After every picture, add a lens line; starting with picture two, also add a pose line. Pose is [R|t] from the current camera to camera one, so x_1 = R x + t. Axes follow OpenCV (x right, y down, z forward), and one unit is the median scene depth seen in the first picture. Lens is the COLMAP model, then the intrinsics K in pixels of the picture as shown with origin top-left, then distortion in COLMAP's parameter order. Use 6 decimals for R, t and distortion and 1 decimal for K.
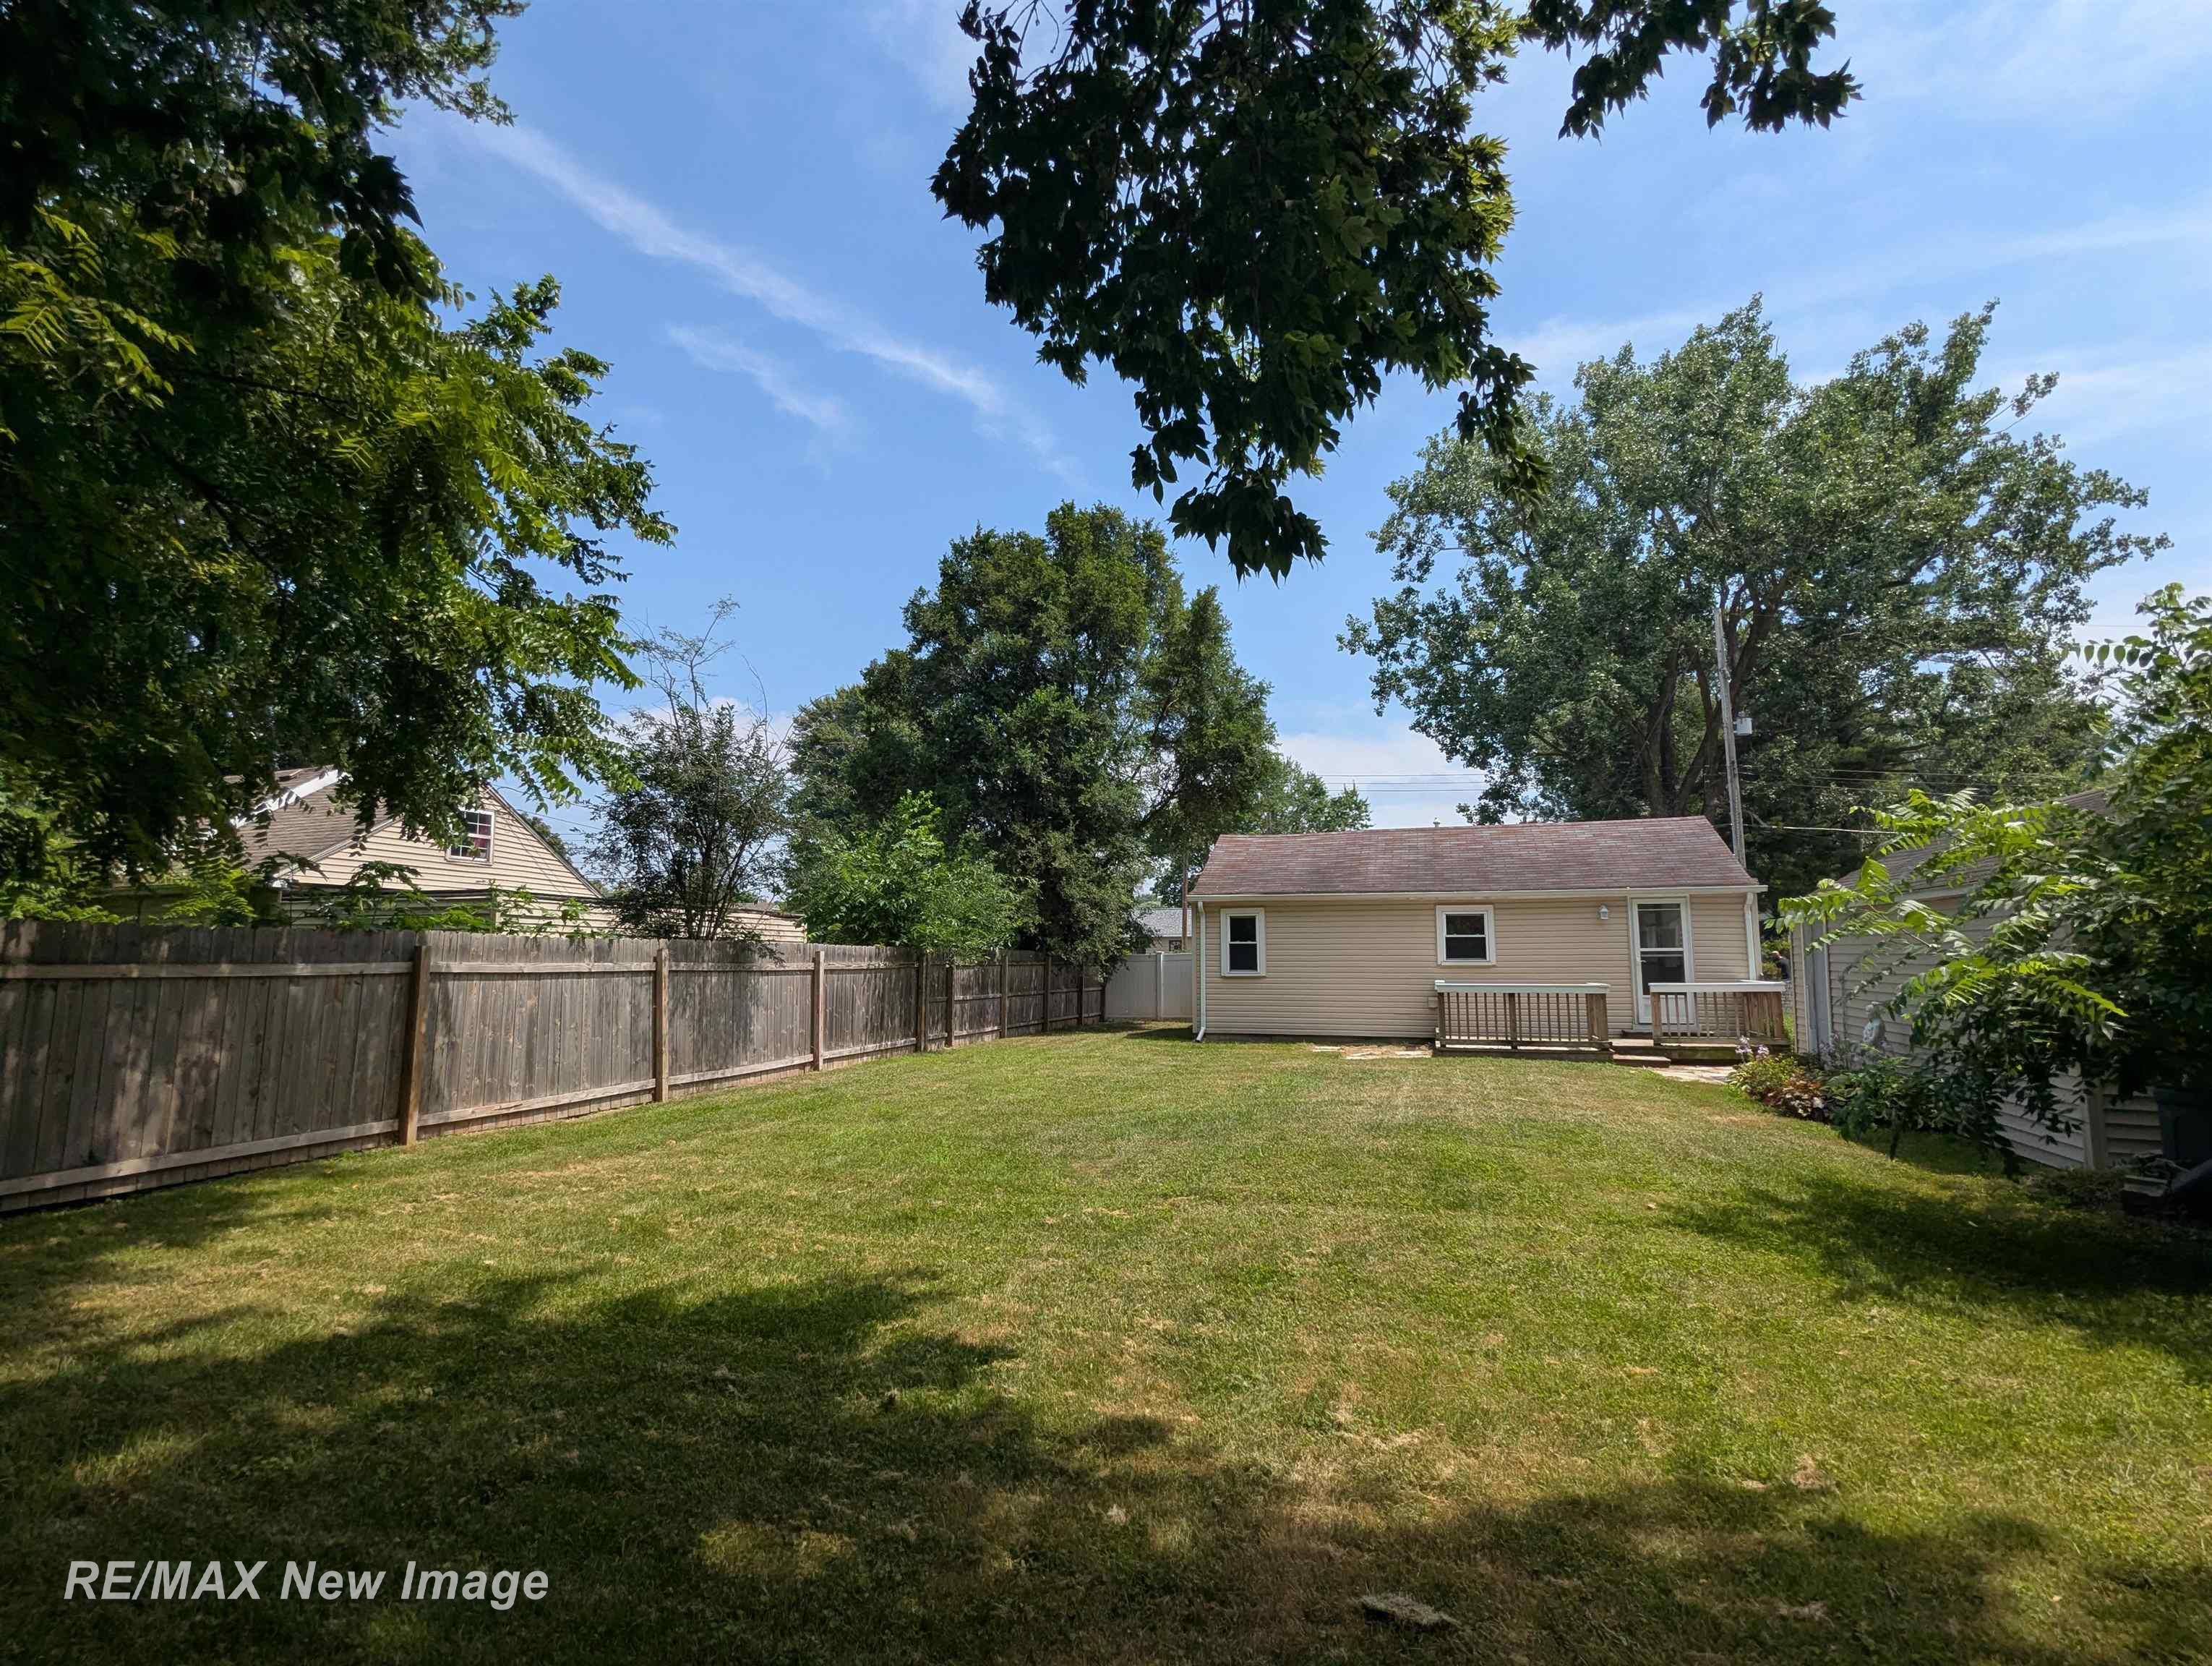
lens RADIAL K [[1051.8, 0, 1101.0], [0, 1051.8, 831.1], [0, 0, 1]] dist [-0.002574, 0.001282]
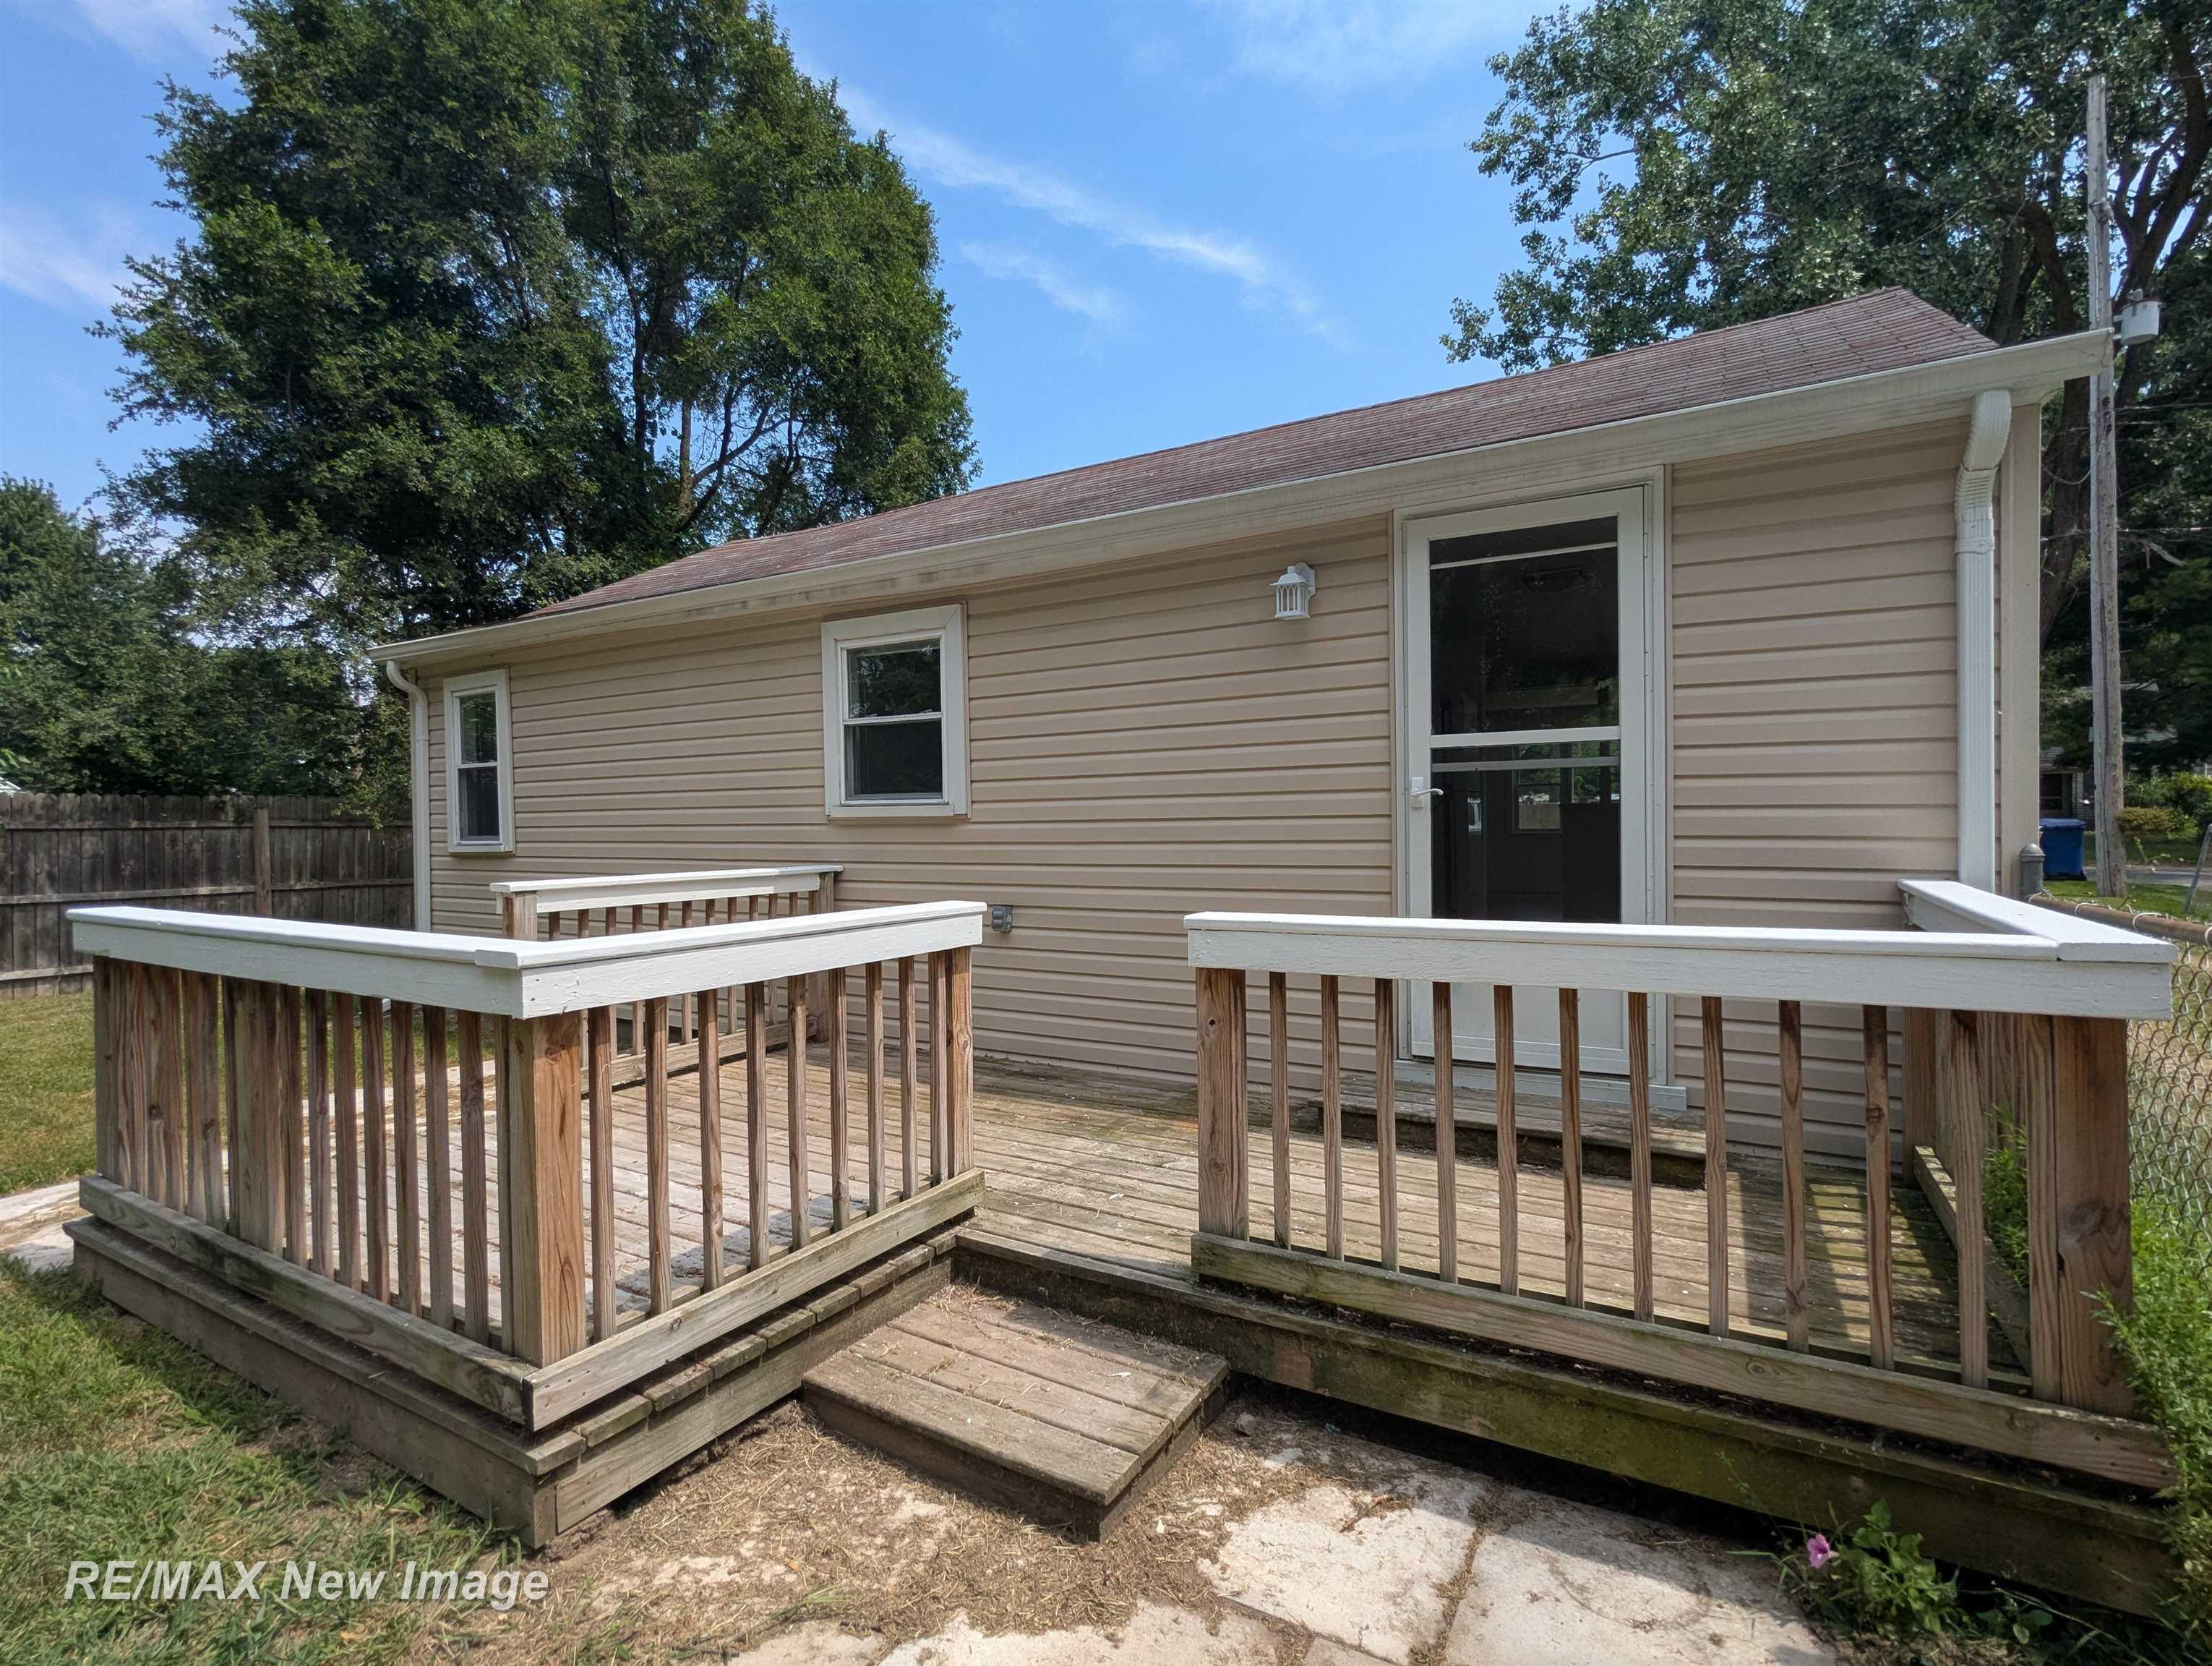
lens RADIAL K [[1051.8, 0, 1109.3], [0, 1051.8, 824.0], [0, 0, 1]] dist [-0.002574, 0.001282]
pose [[0.973626, -0.009934, -0.227934, 0.256945], [0.039063, 0.991557, 0.123645, 0.051500], [0.224781, -0.129288, 0.965794, 0.393904]]
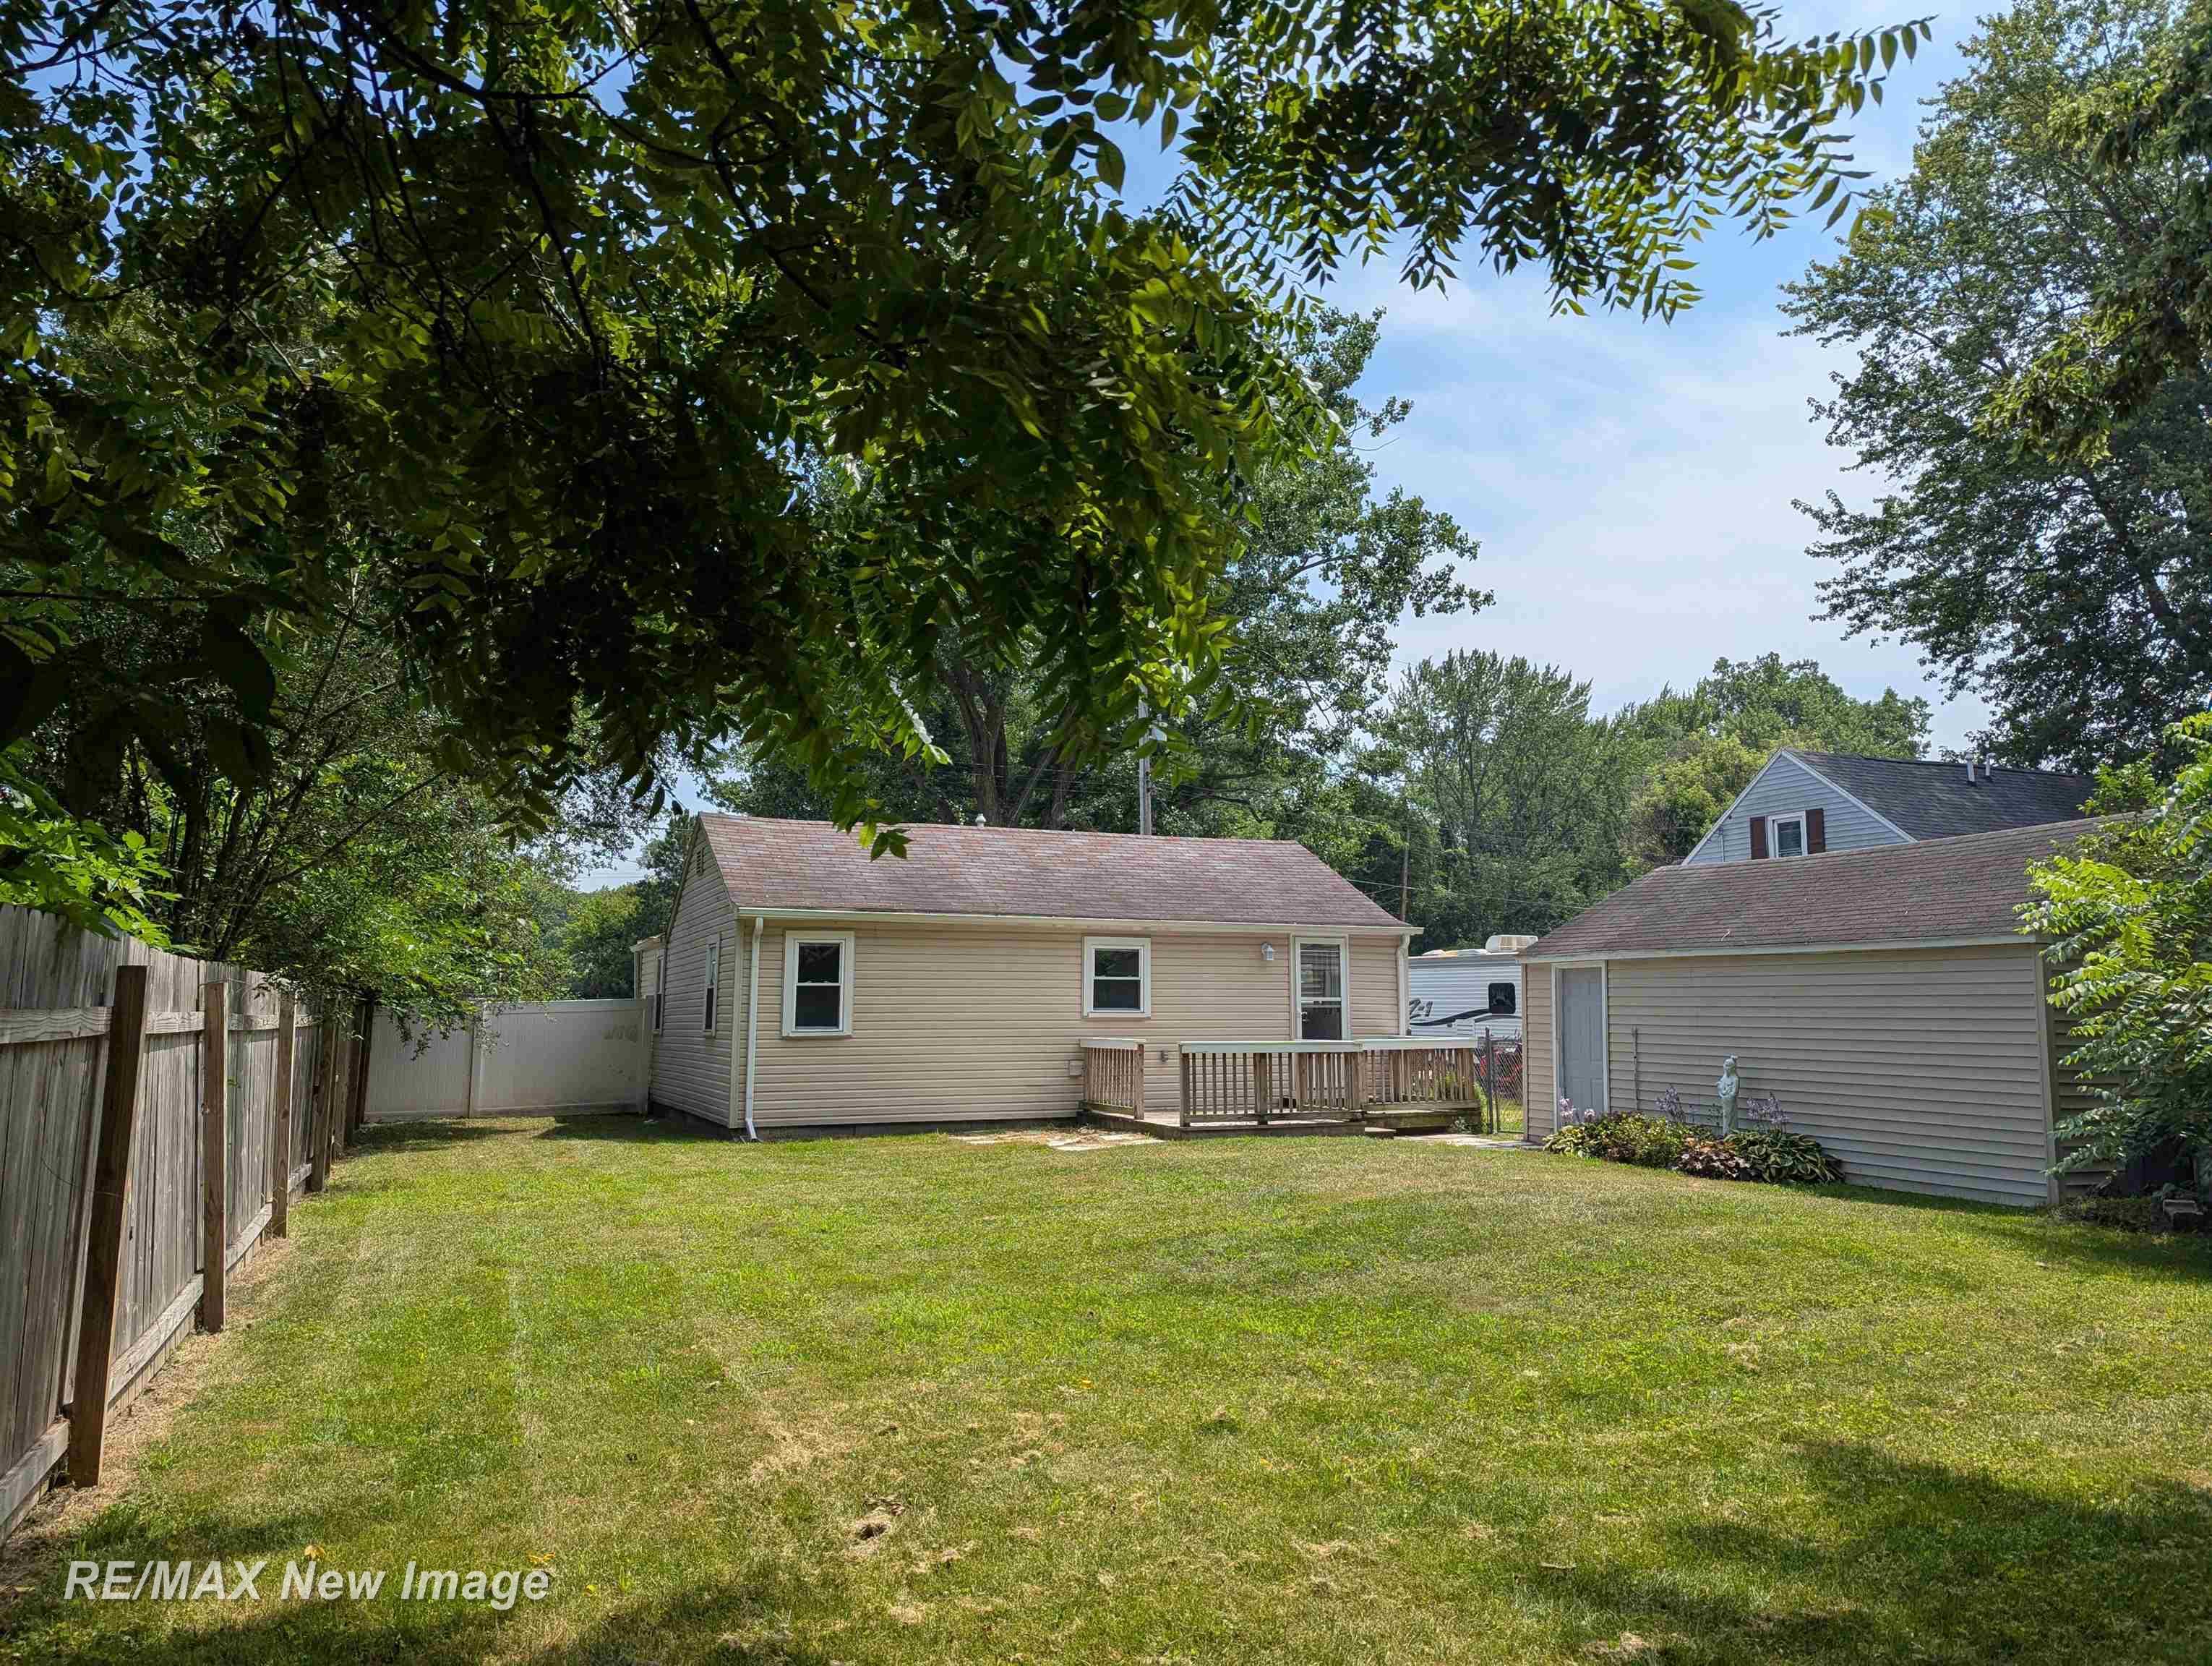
lens RADIAL K [[1542.9, 0, 1106.6], [0, 1542.9, 838.2], [0, 0, 1]] dist [0.047065, 0.000077]
pose [[0.763591, 0.073959, 0.641450, -0.201626], [-0.079108, 0.996650, -0.020741, 0.012557], [-0.640836, -0.034907, 0.766884, 0.089813]]
